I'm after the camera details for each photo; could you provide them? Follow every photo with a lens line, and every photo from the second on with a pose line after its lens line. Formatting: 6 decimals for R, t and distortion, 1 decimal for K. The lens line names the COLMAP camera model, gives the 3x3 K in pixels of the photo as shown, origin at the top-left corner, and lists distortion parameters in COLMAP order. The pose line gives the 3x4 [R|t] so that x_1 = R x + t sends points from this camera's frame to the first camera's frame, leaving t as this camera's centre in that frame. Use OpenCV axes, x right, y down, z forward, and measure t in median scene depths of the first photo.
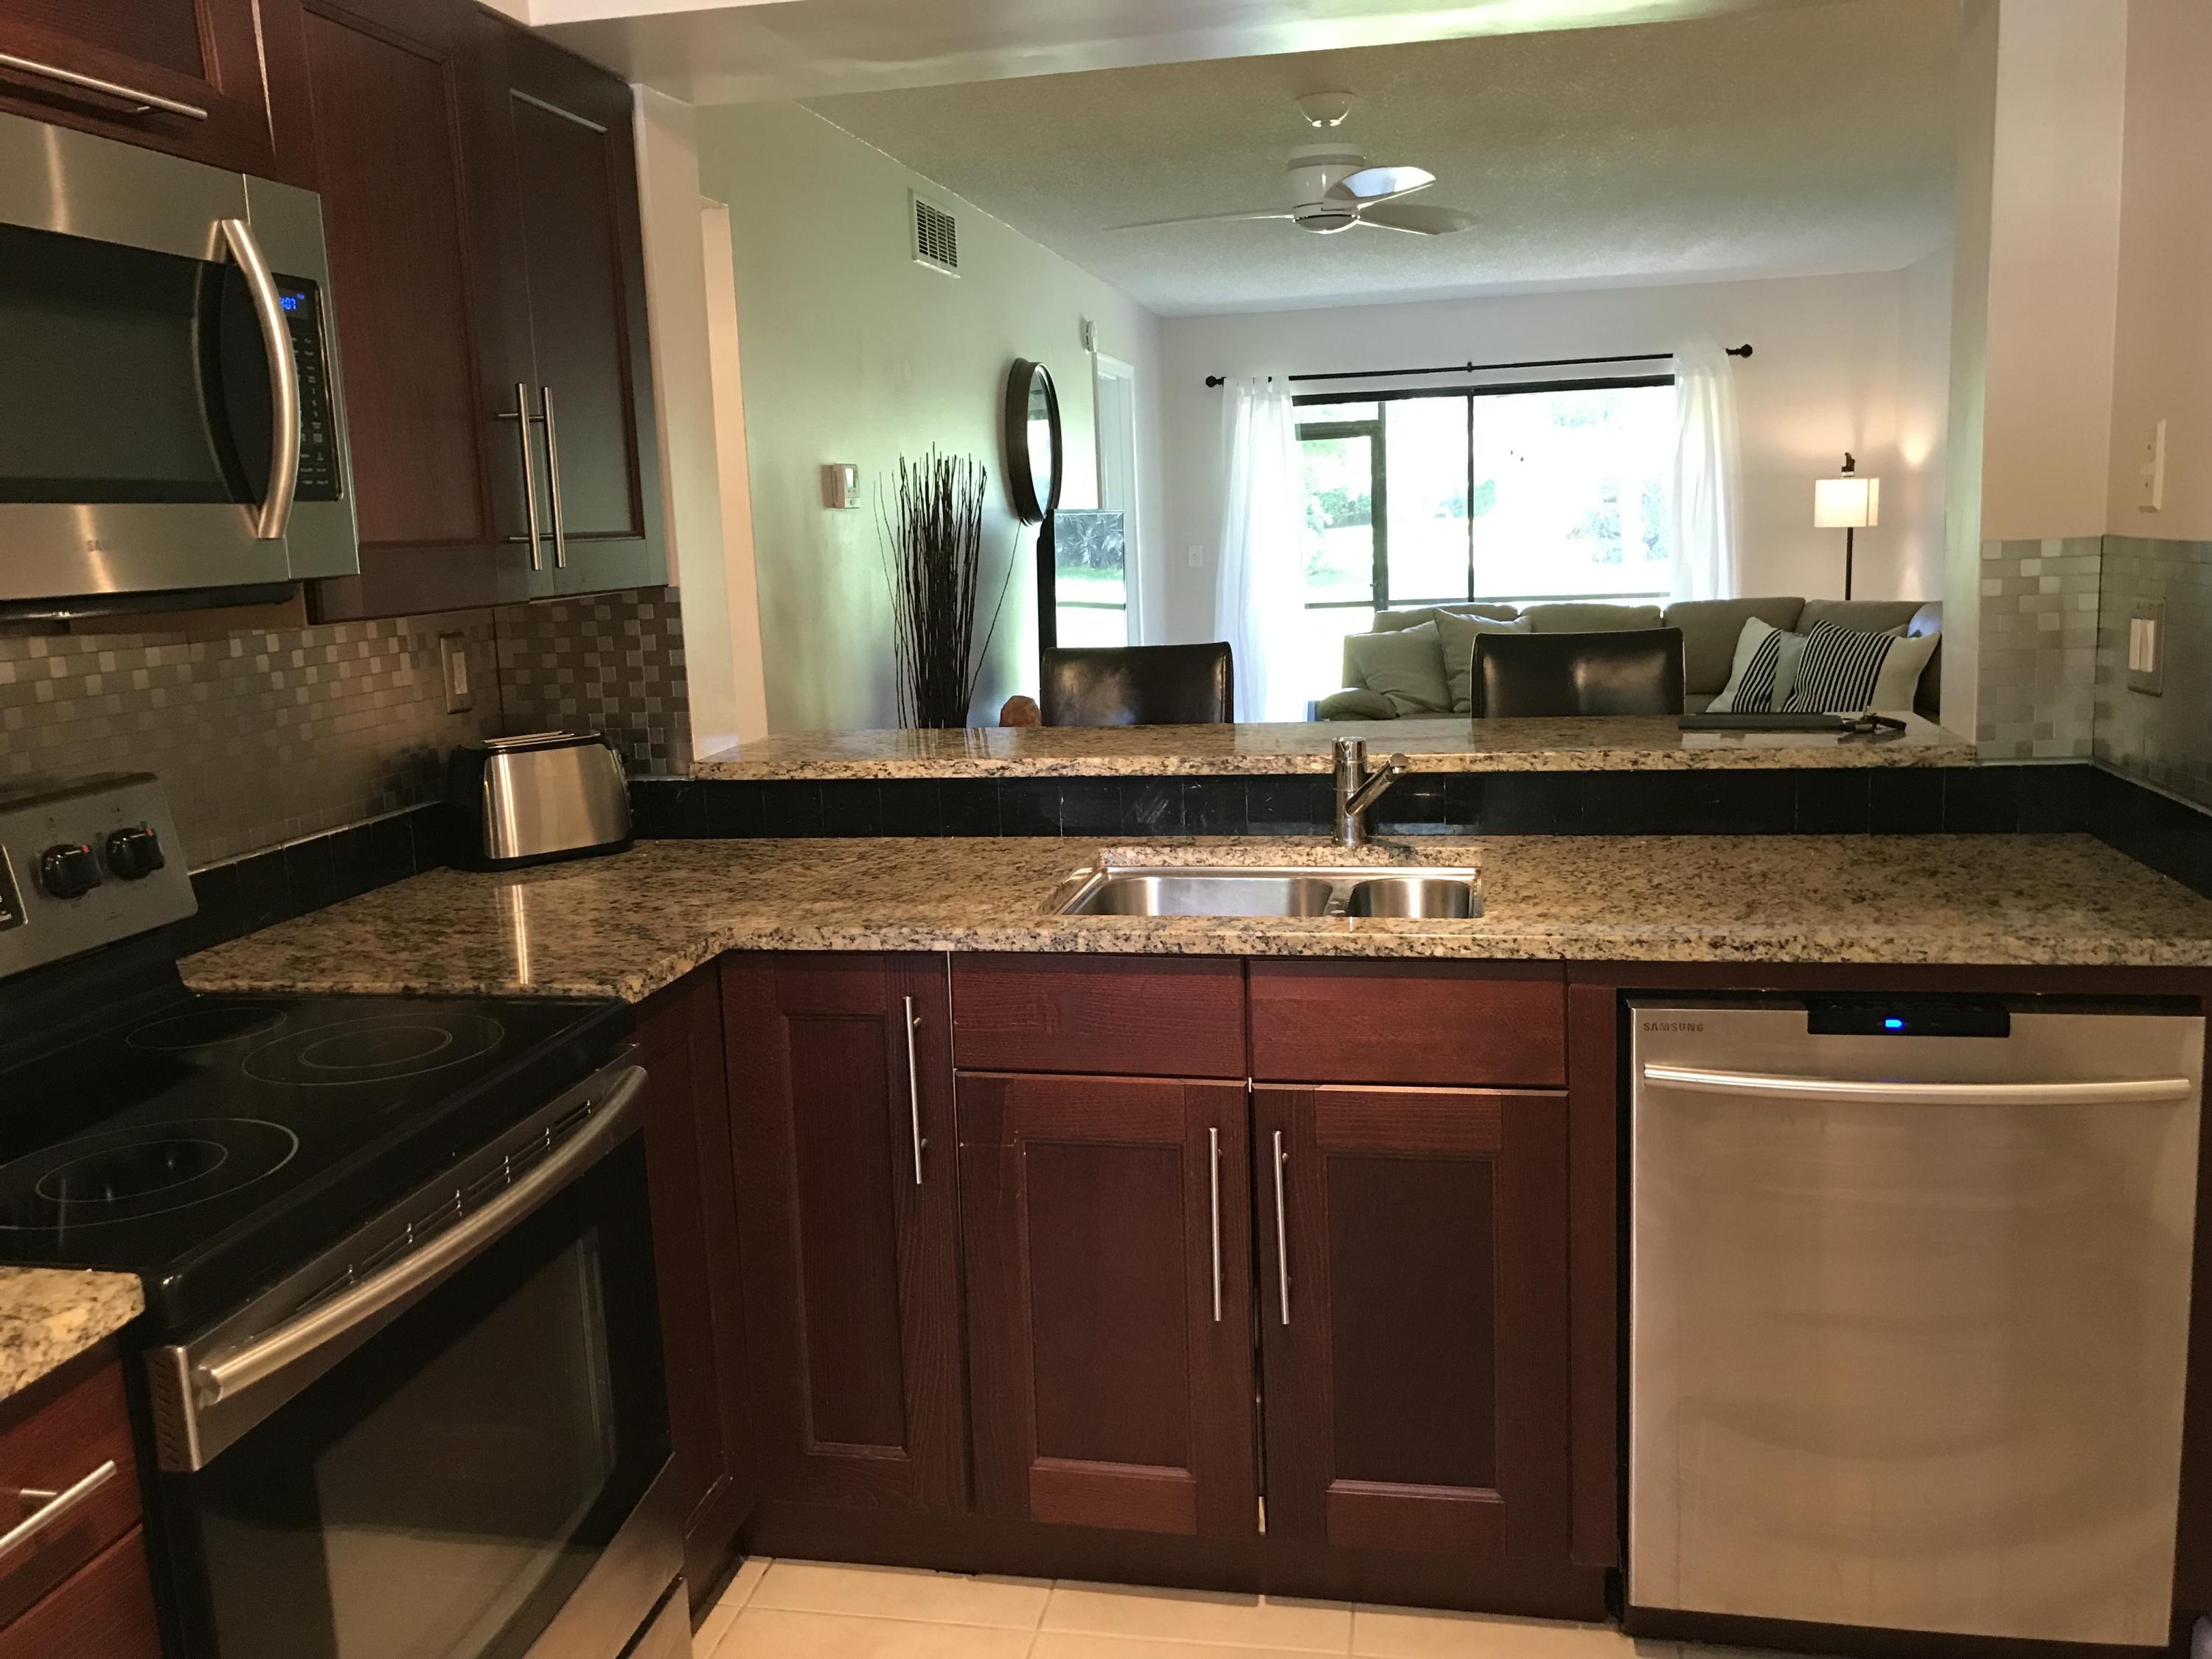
lens RADIAL K [[1824.9, 0, 1091.0], [0, 1824.9, 812.9], [0, 0, 1]] dist [0.054040, -0.065007]
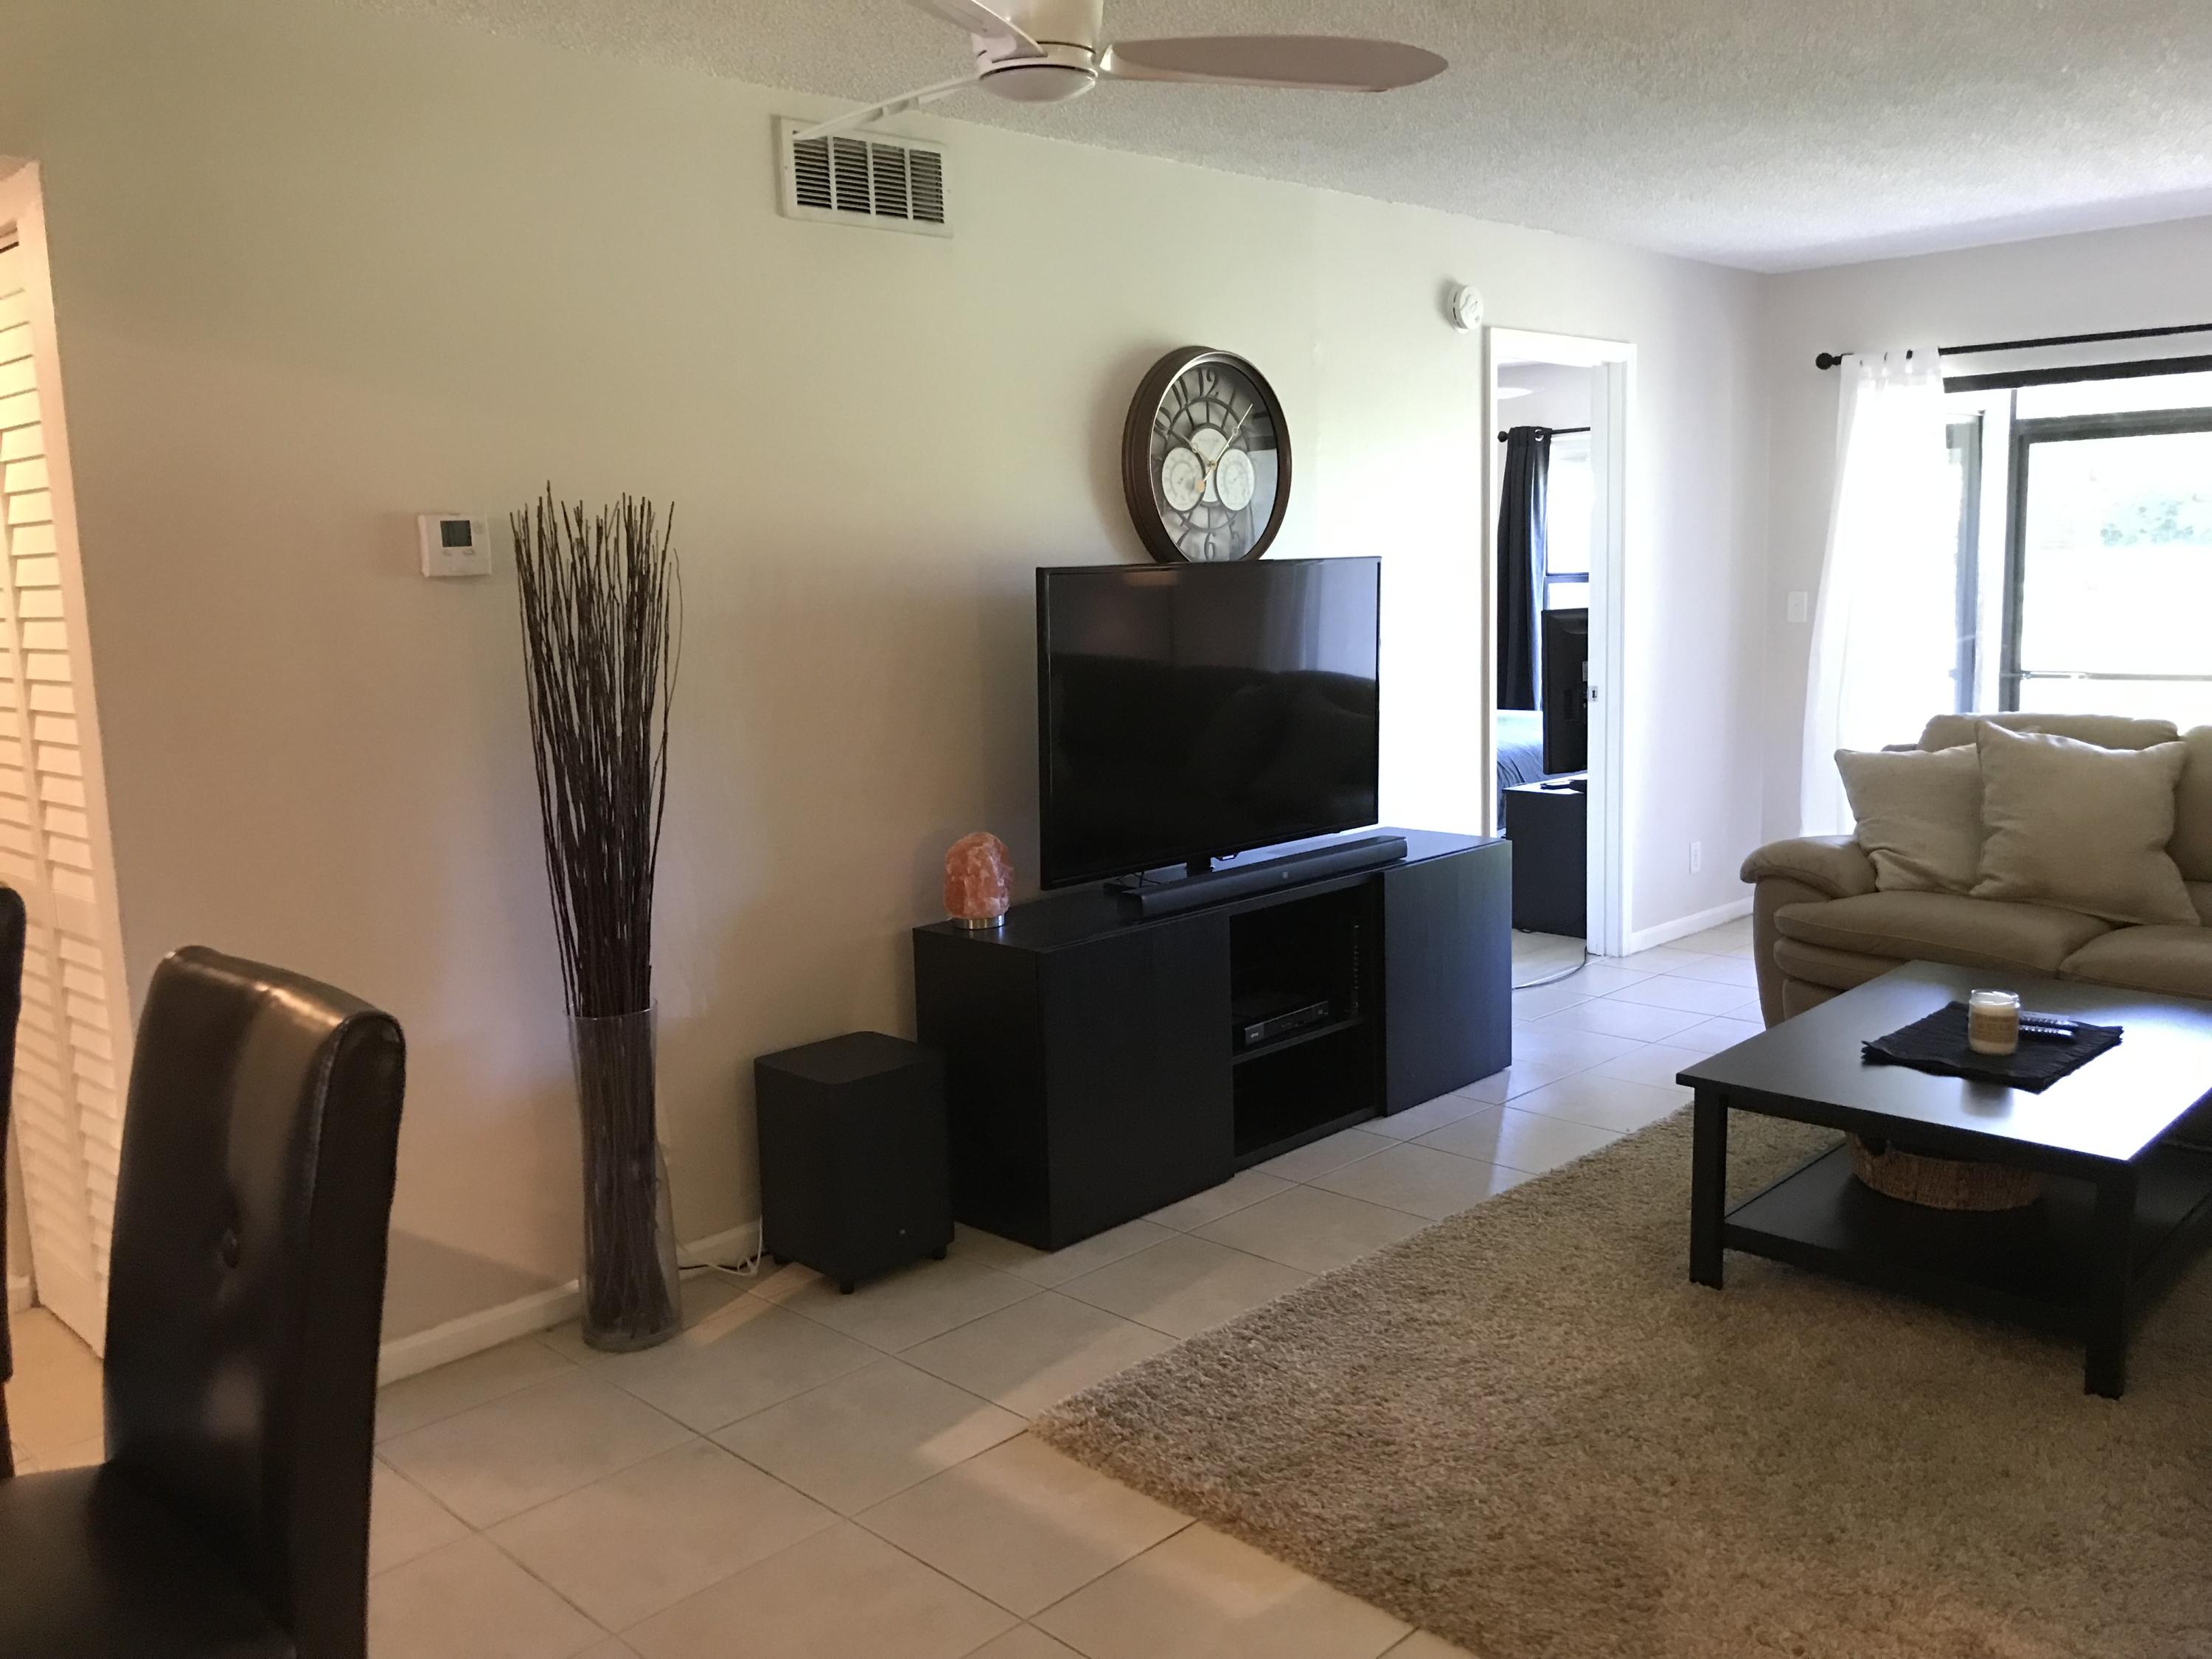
lens RADIAL K [[1824.9, 0, 1094.9], [0, 1824.9, 805.9], [0, 0, 1]] dist [0.054040, -0.065007]
pose [[0.831799, 0.092199, -0.547367, 0.250294], [-0.094427, 0.995239, 0.024144, -0.062643], [0.546987, 0.031604, 0.836545, 0.289413]]
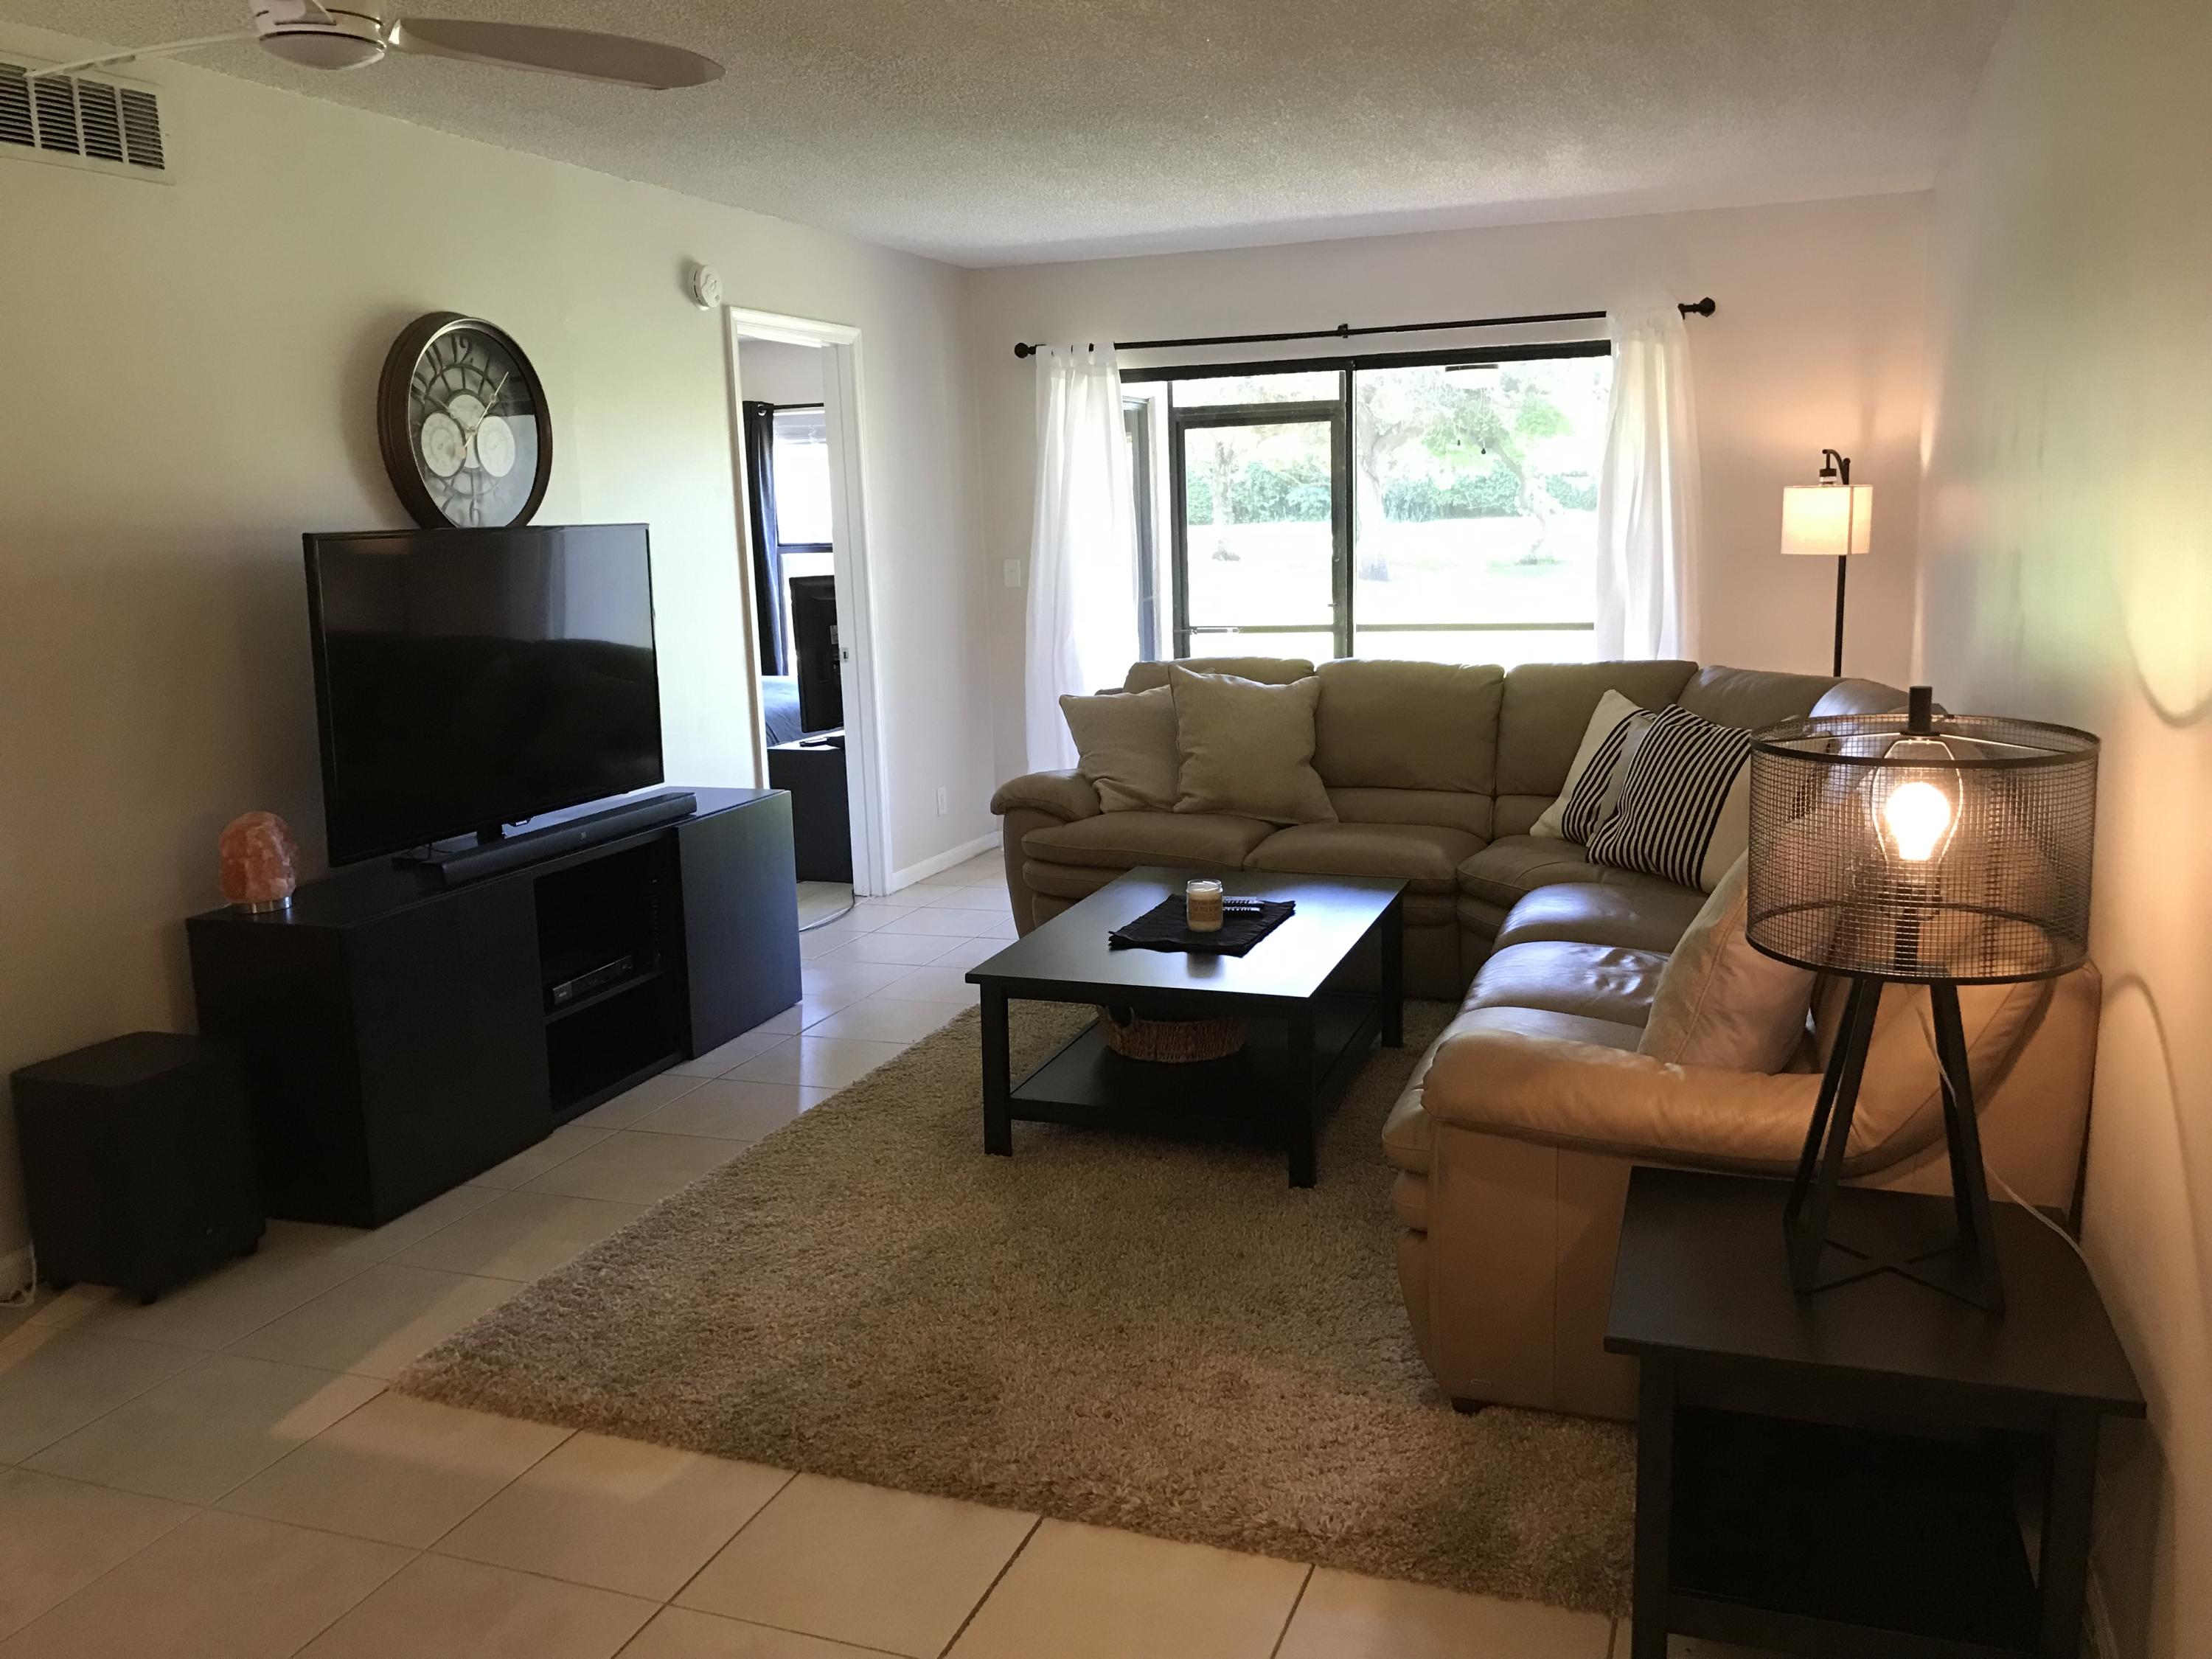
lens RADIAL K [[1824.9, 0, 1099.2], [0, 1824.9, 814.1], [0, 0, 1]] dist [0.054040, -0.065007]
pose [[0.986581, 0.037195, -0.158980, 0.246396], [-0.035278, 0.999267, 0.014864, -0.055342], [0.159416, -0.009056, 0.987170, 0.251752]]
